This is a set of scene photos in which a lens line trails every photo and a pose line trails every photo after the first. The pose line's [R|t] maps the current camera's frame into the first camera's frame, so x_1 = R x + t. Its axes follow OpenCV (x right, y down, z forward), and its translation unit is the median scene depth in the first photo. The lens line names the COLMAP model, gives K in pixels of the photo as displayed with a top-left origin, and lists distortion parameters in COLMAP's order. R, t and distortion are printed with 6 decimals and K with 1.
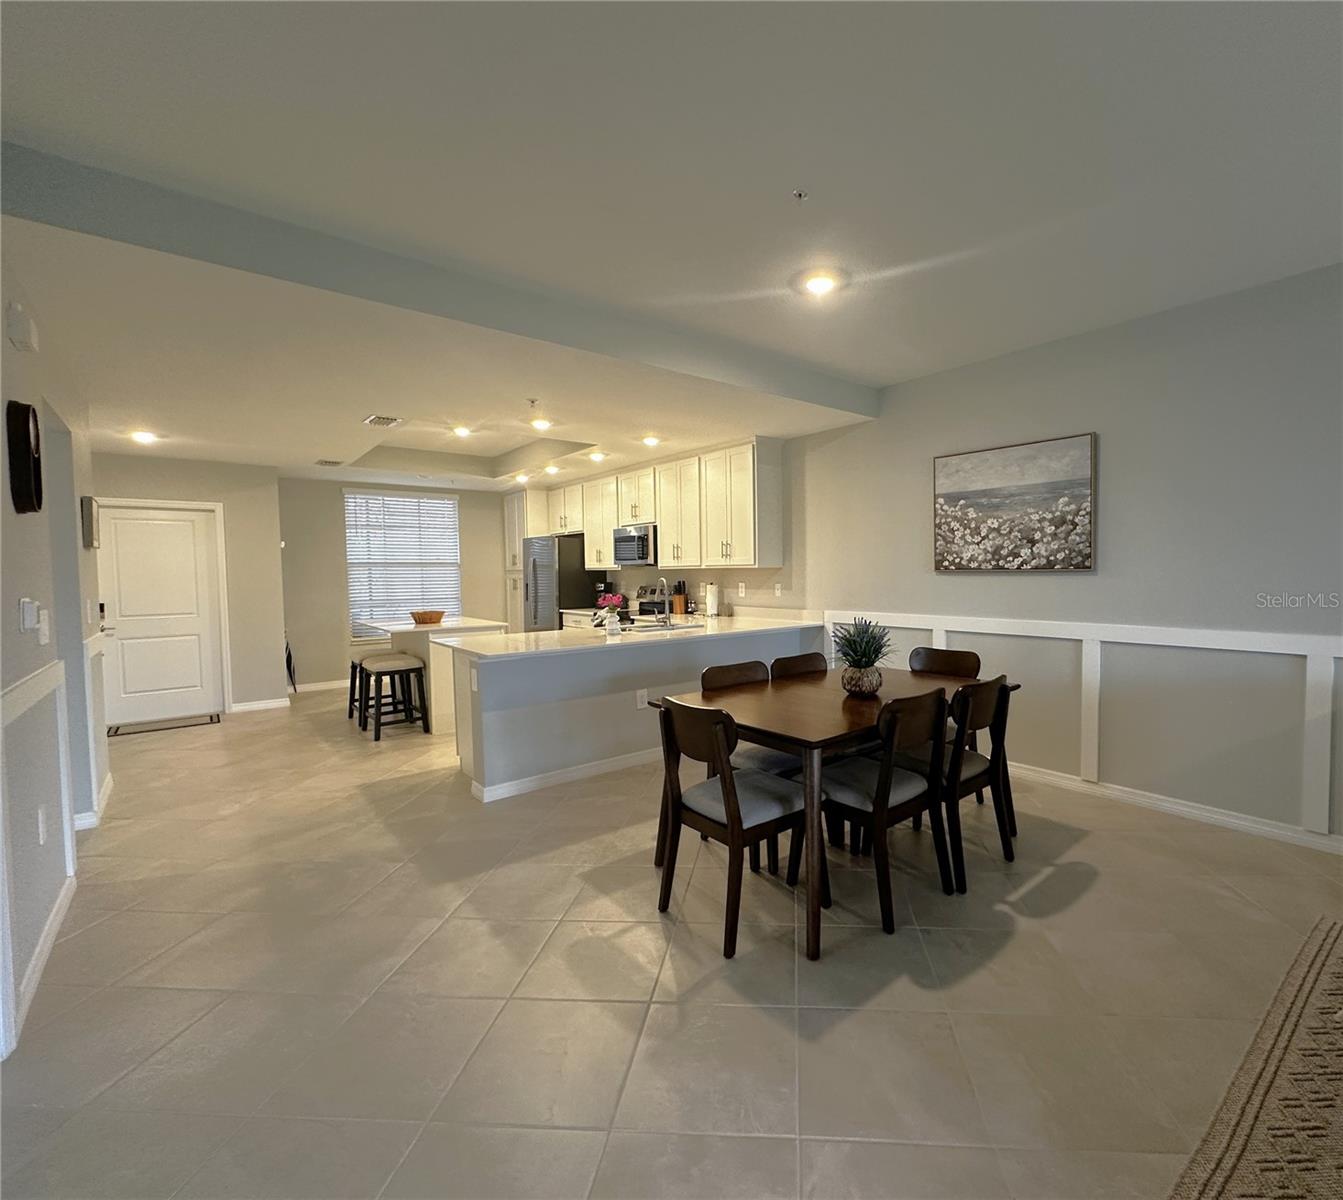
lens RADIAL K [[639.0, 0, 757.1], [0, 639.0, 598.9], [0, 0, 1]] dist [-0.003141, -0.001058]
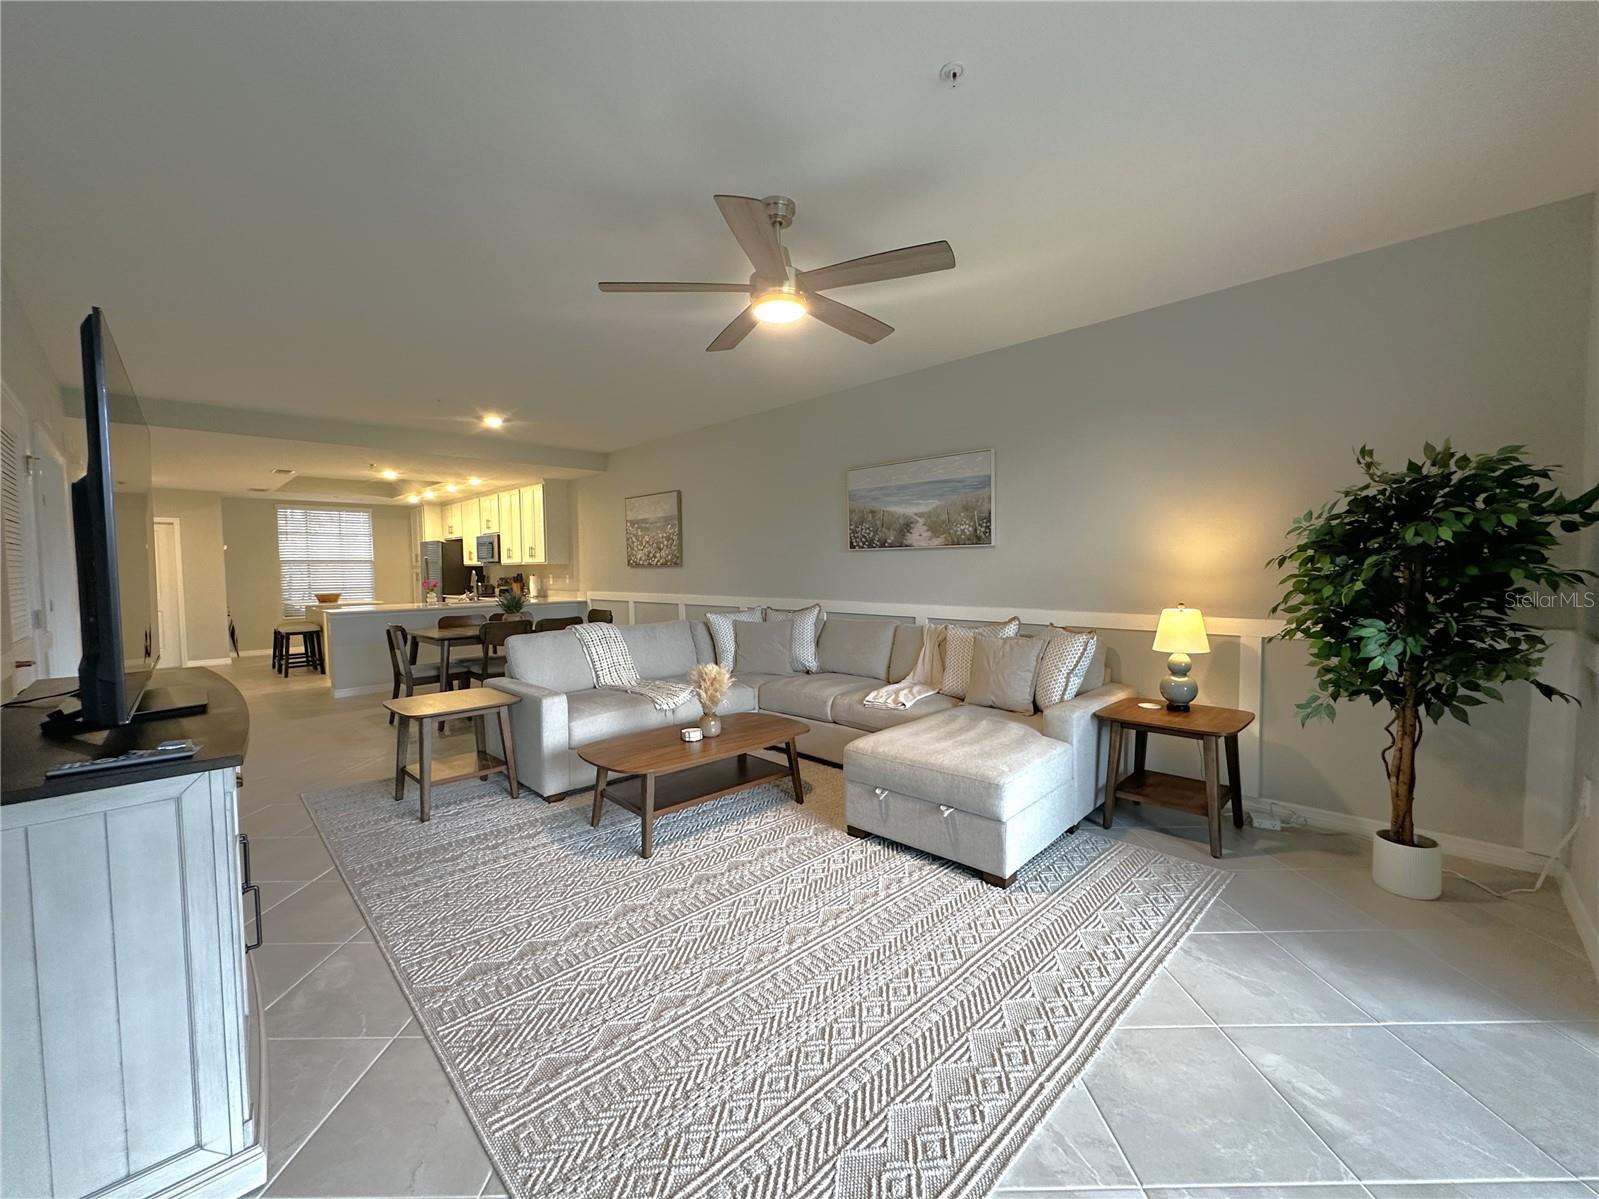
lens RADIAL K [[649.7, 0, 801.1], [0, 649.7, 596.0], [0, 0, 1]] dist [-0.001176, -0.000405]
pose [[0.998199, -0.003241, 0.059902, 0.519931], [0.003222, 0.999995, 0.000415, 0.029424], [-0.059903, -0.000221, 0.998204, -0.597948]]
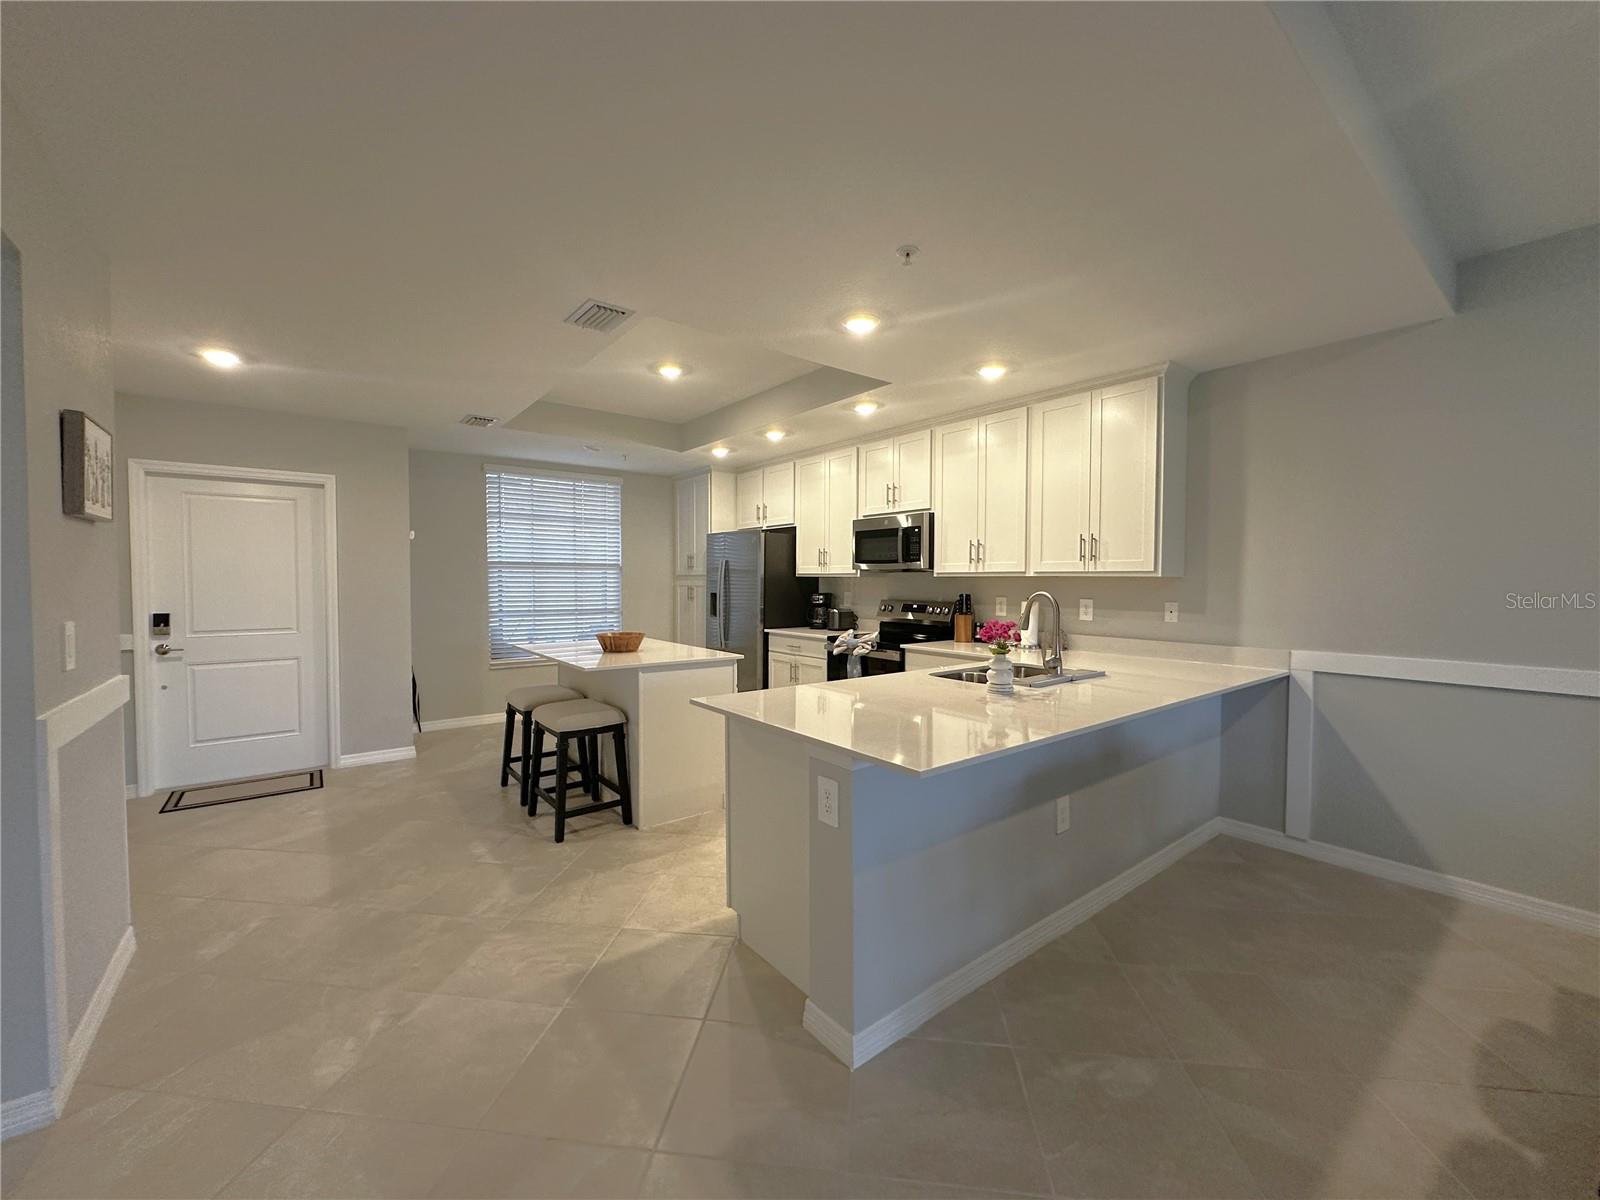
lens RADIAL K [[642.7, 0, 804.1], [0, 642.7, 598.4], [0, 0, 1]] dist [-0.003209, -0.000194]
pose [[0.997991, 0.016937, -0.061052, -0.307475], [-0.017752, 0.999760, -0.012831, -0.014103], [0.060820, 0.013889, 0.998052, 0.362921]]
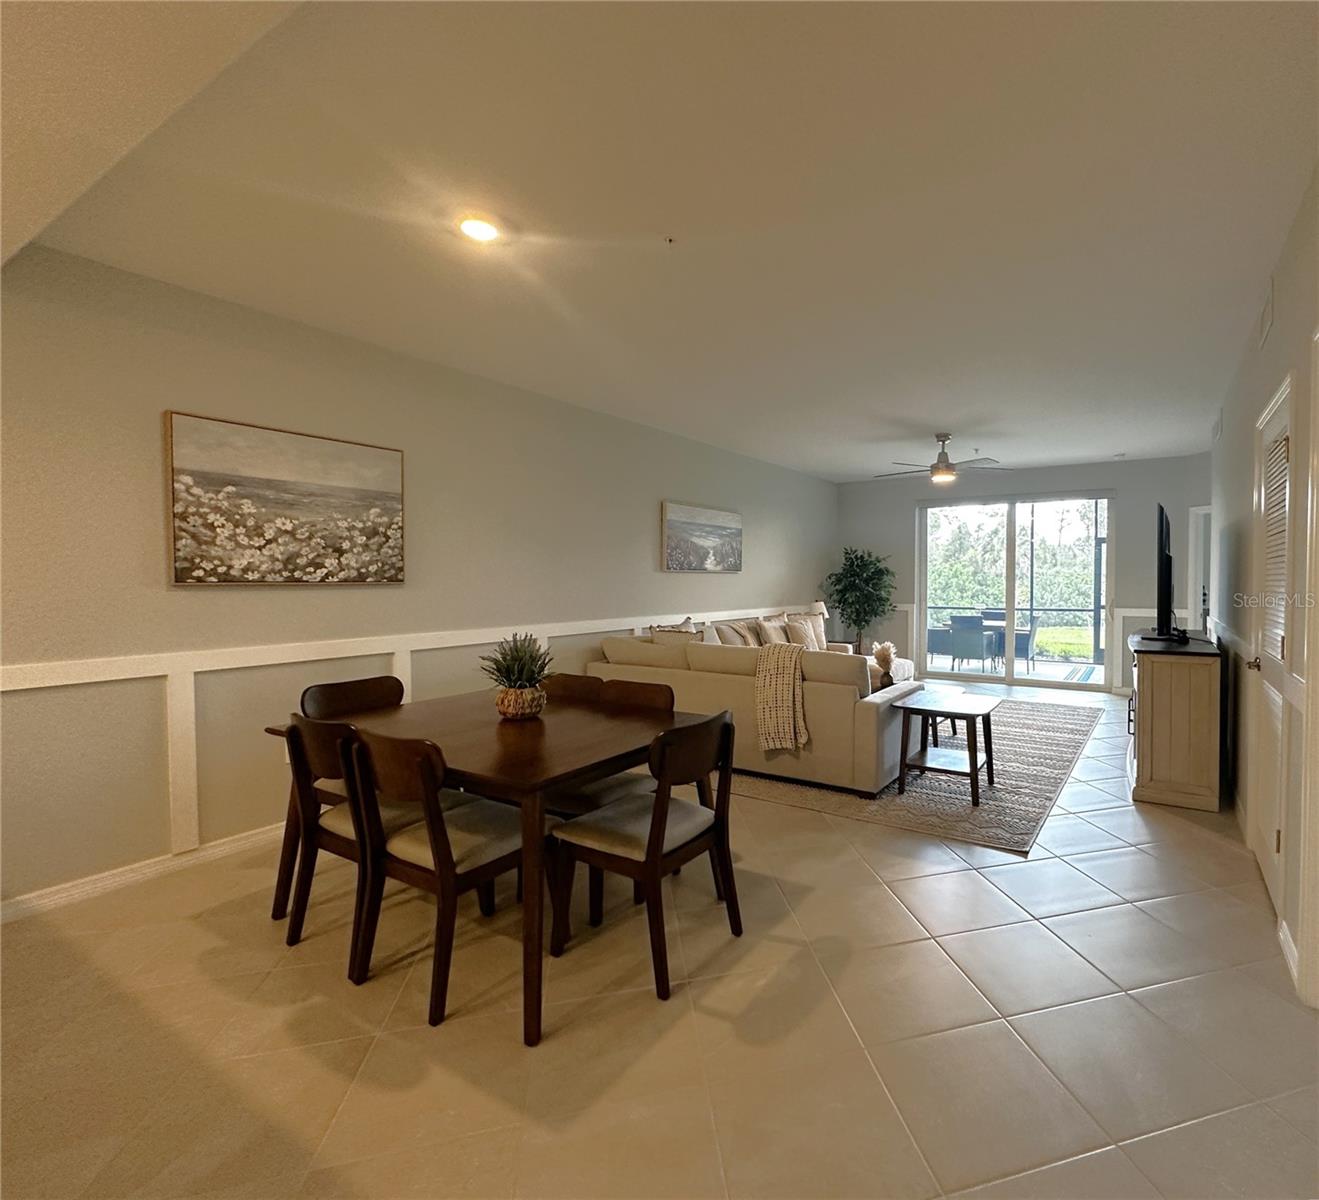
lens RADIAL K [[642.0, 0, 789.9], [0, 642.0, 600.4], [0, 0, 1]] dist [-0.001766, -0.000476]
pose [[-0.324590, -0.022604, 0.945585, -0.452869], [0.044660, 0.998233, 0.039192, -0.020471], [-0.944800, 0.054951, -0.323007, 0.510387]]
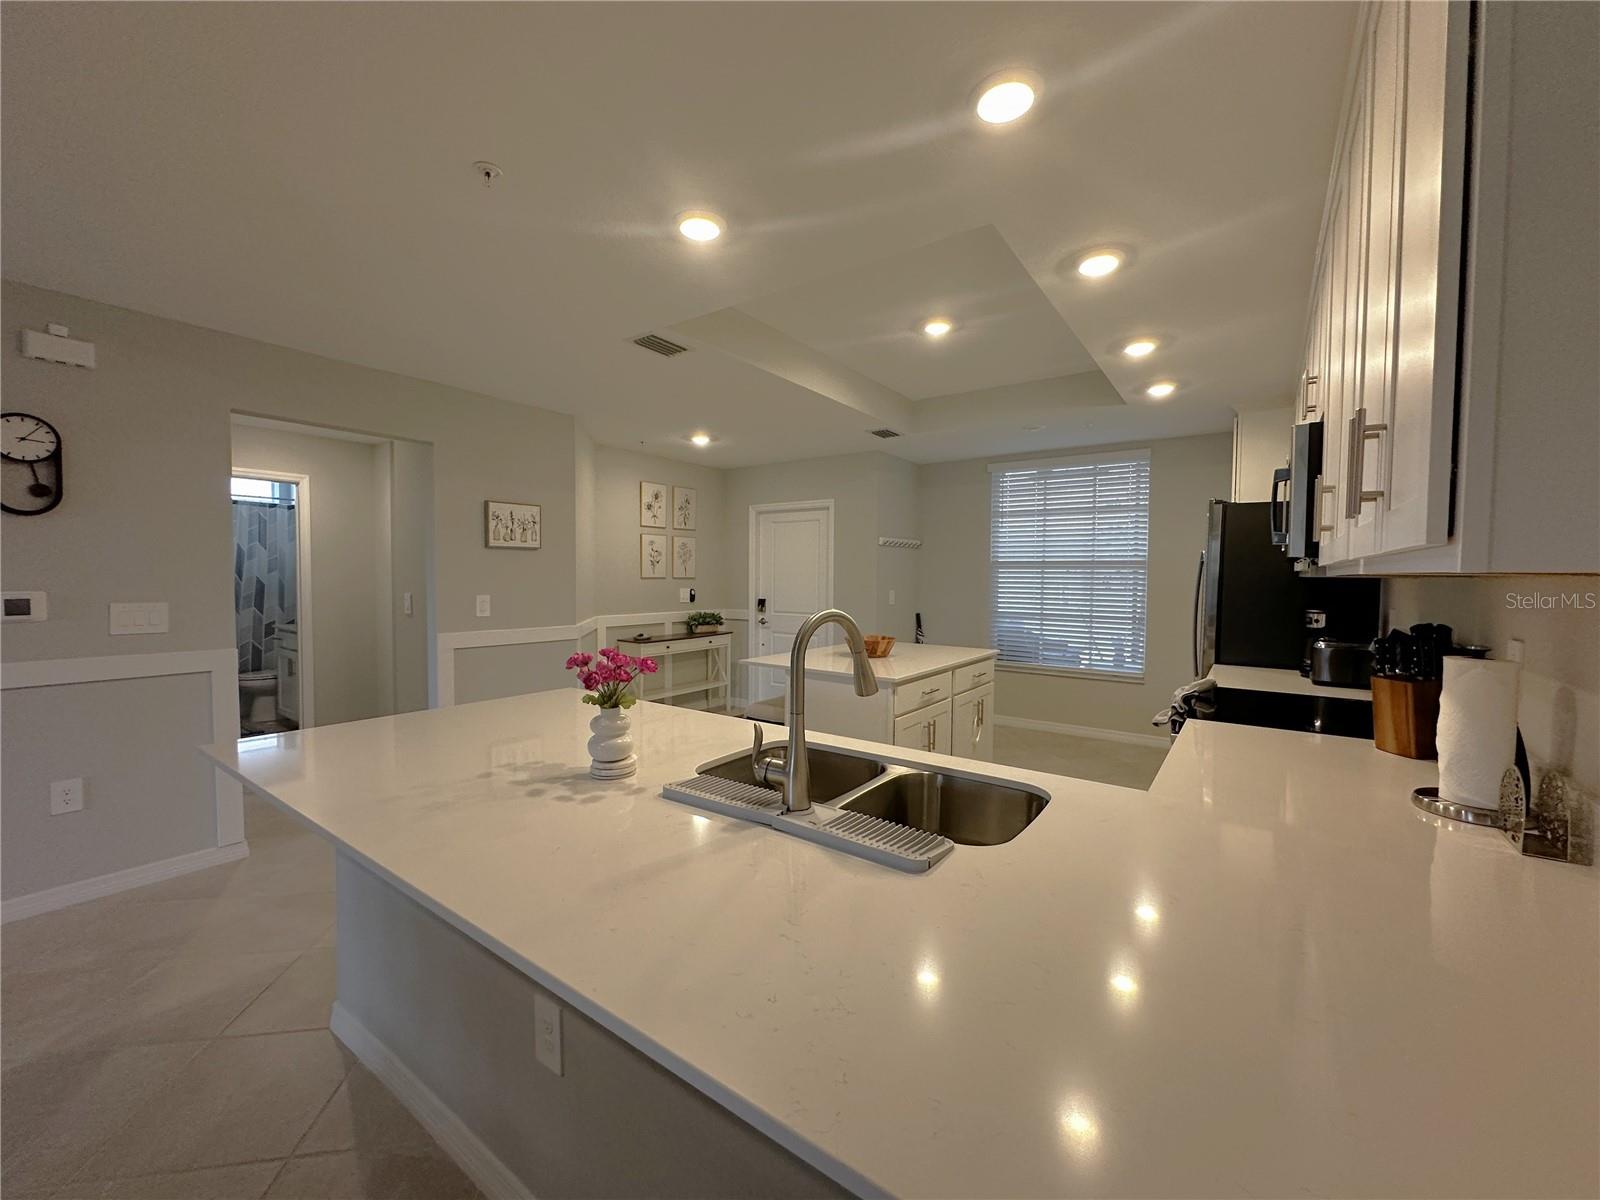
lens RADIAL K [[642.7, 0, 804.1], [0, 642.7, 598.4], [0, 0, 1]] dist [-0.003209, -0.000194]
pose [[0.223305, 0.048747, -0.973529, 0.094857], [-0.052831, 0.997886, 0.037848, -0.043177], [0.973316, 0.042981, 0.225408, 0.863946]]
